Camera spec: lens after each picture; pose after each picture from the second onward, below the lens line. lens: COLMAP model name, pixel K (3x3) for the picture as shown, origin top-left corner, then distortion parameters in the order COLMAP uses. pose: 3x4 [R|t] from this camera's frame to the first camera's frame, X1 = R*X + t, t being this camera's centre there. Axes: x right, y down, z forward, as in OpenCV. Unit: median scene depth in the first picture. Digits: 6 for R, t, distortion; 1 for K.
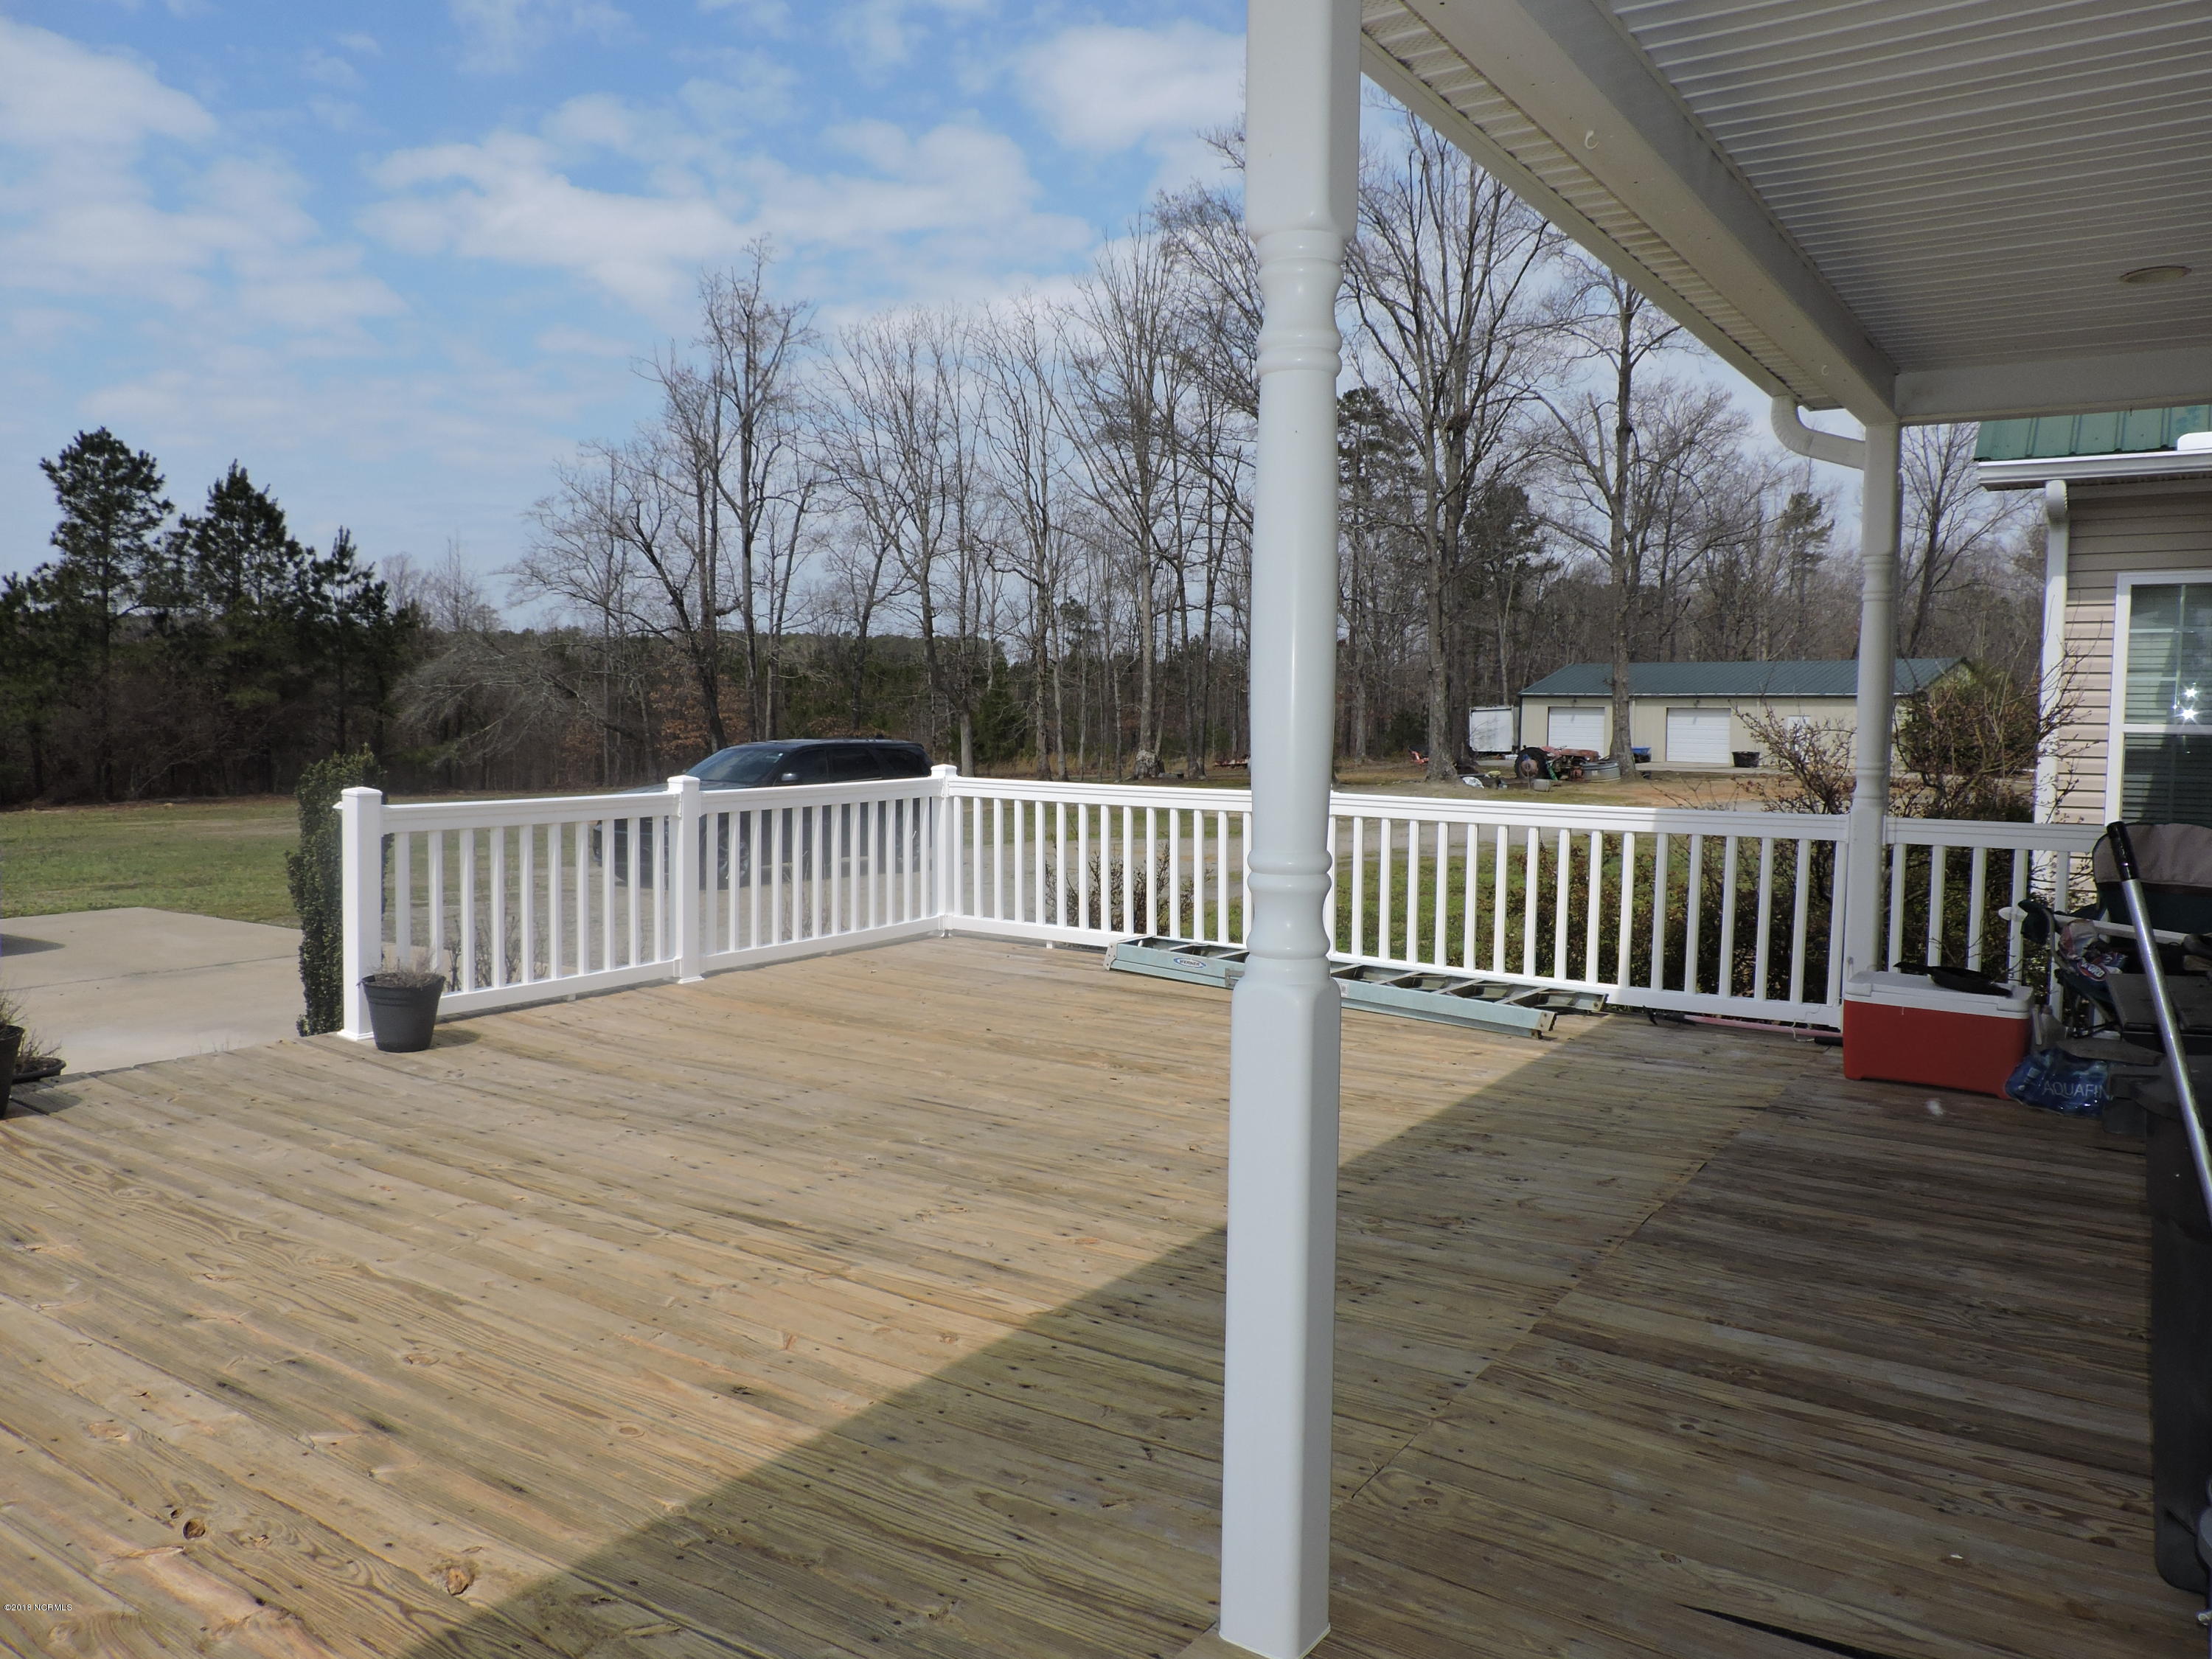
lens RADIAL K [[1620.3, 0, 1106.0], [0, 1620.3, 829.5], [0, 0, 1]] dist [-0.005325, -0.001887]
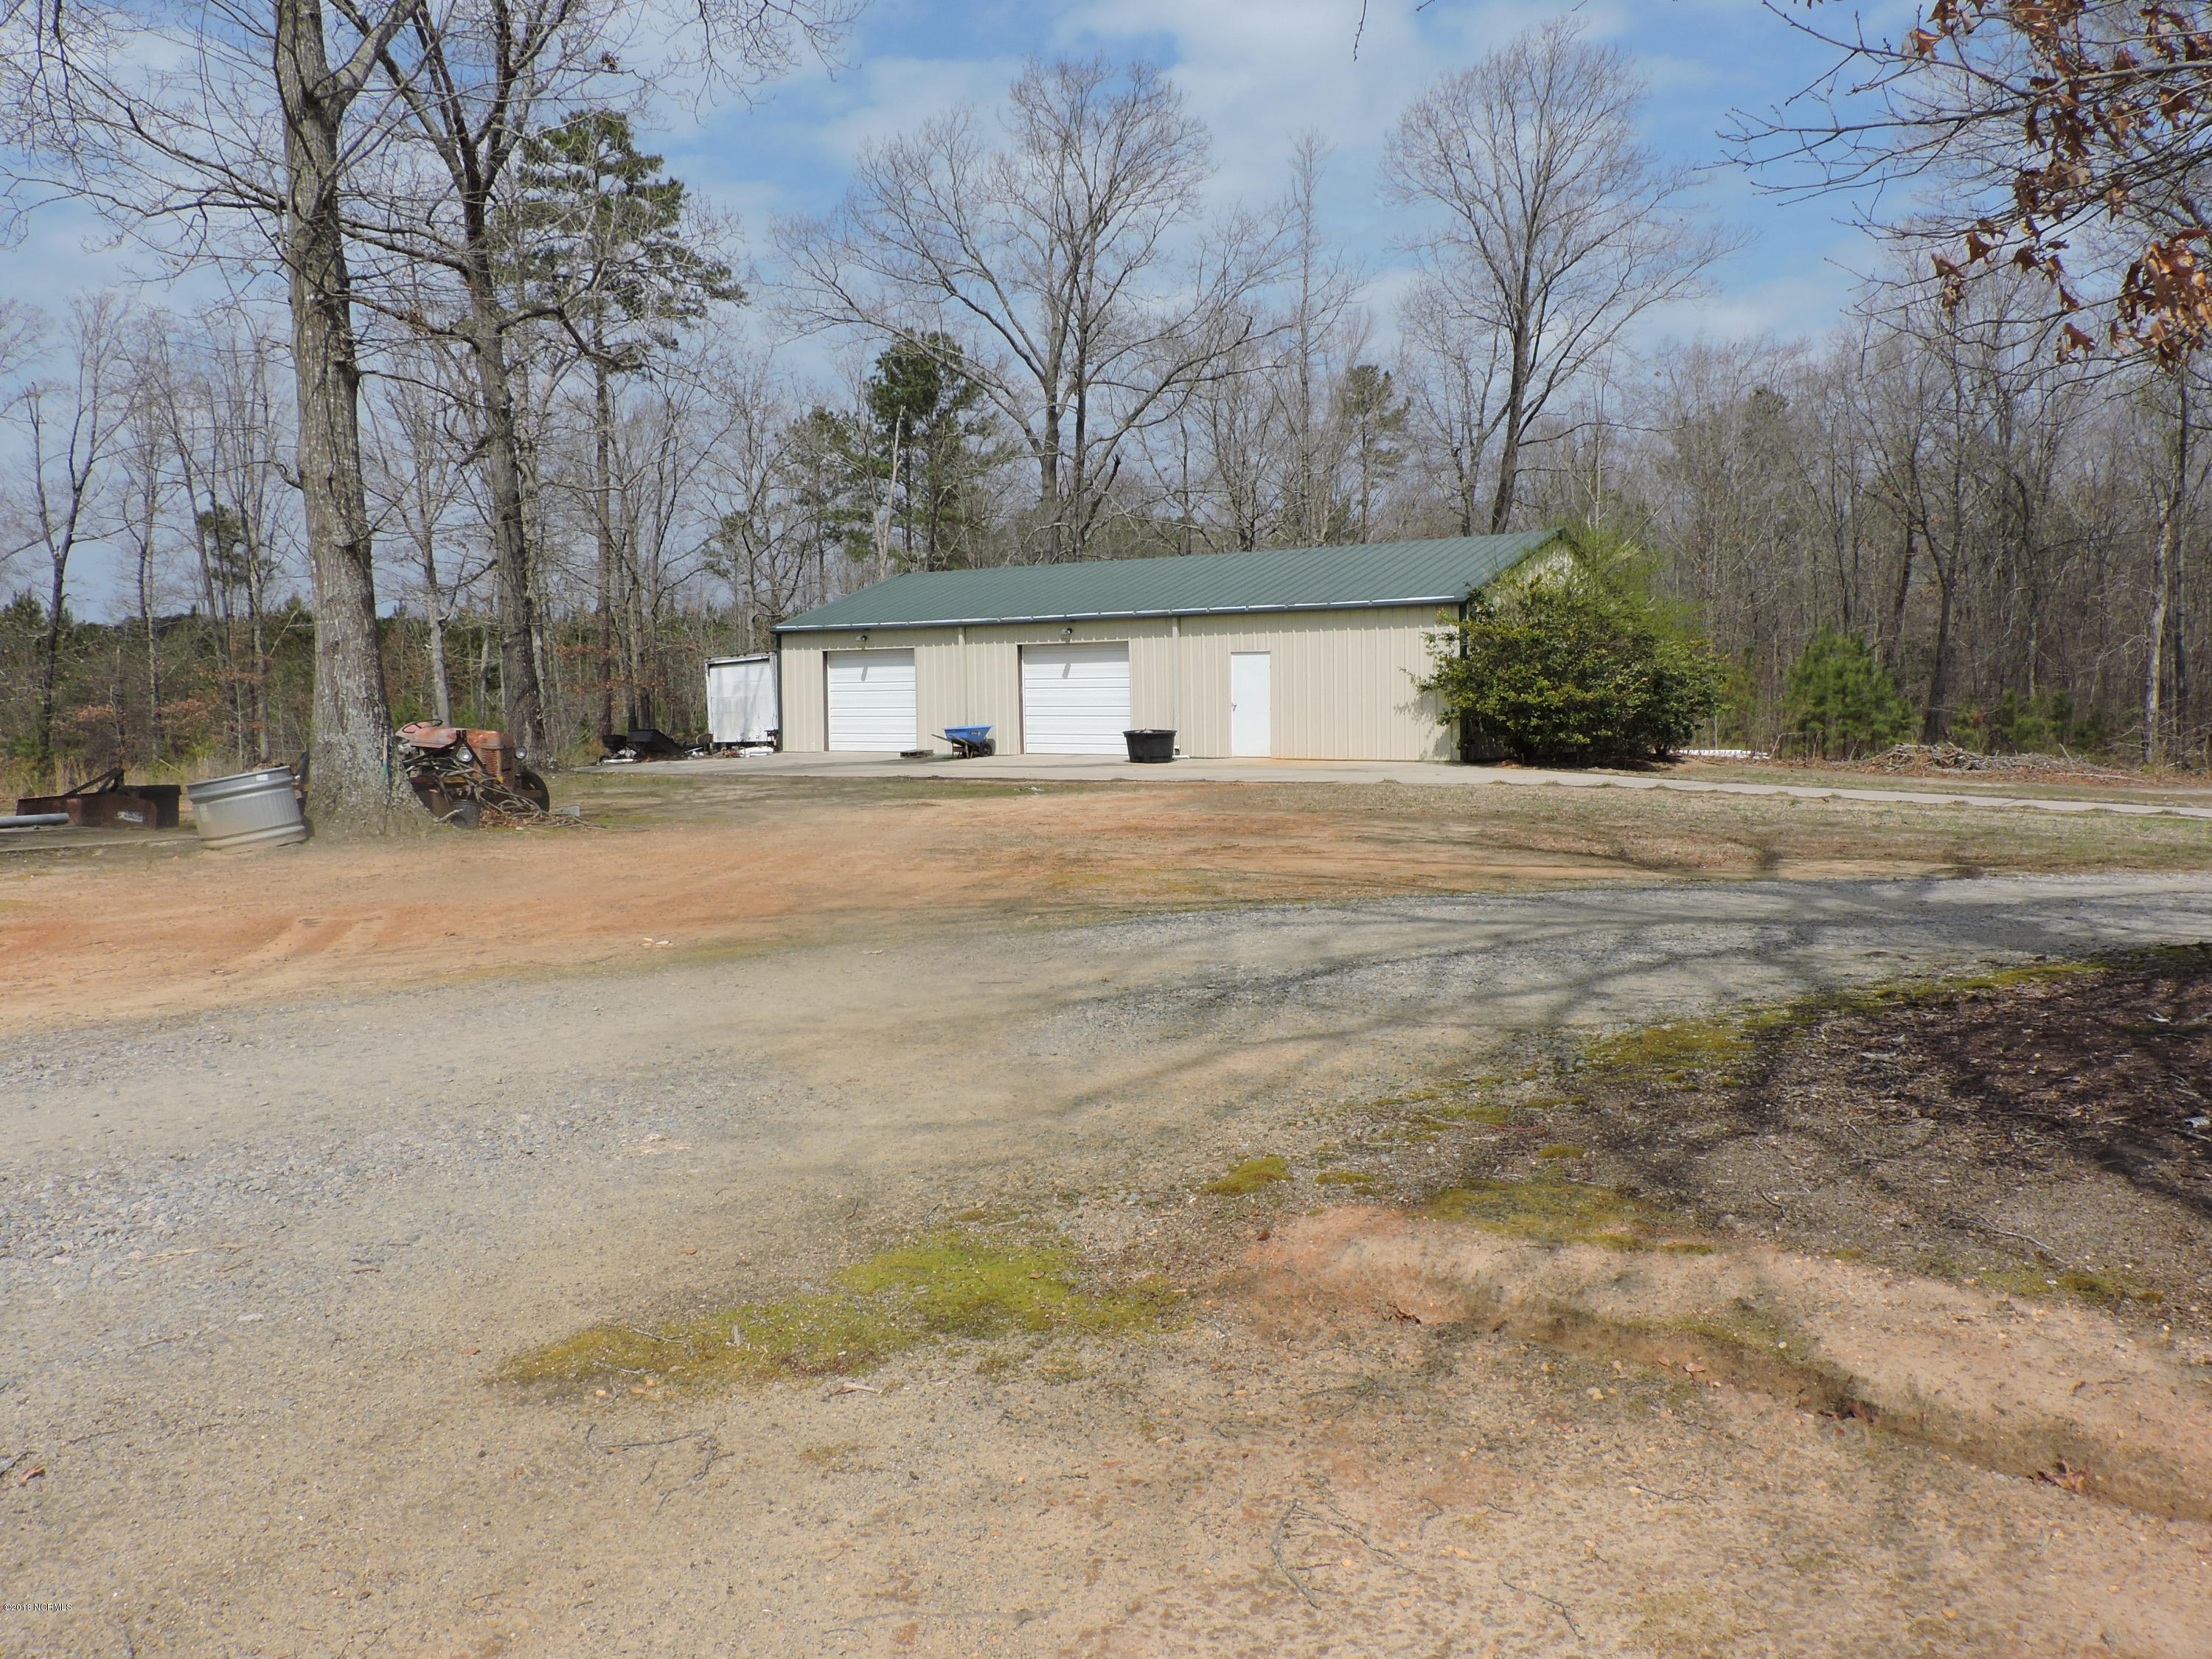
lens RADIAL K [[1786.5, 0, 1106.0], [0, 1786.5, 829.5], [0, 0, 1]] dist [-0.005664, -0.005495]
pose [[0.977493, -0.031388, 0.208619, 0.237664], [0.032017, 0.999487, 0.000361, -0.016832], [-0.208523, 0.006326, 0.977997, 0.424909]]
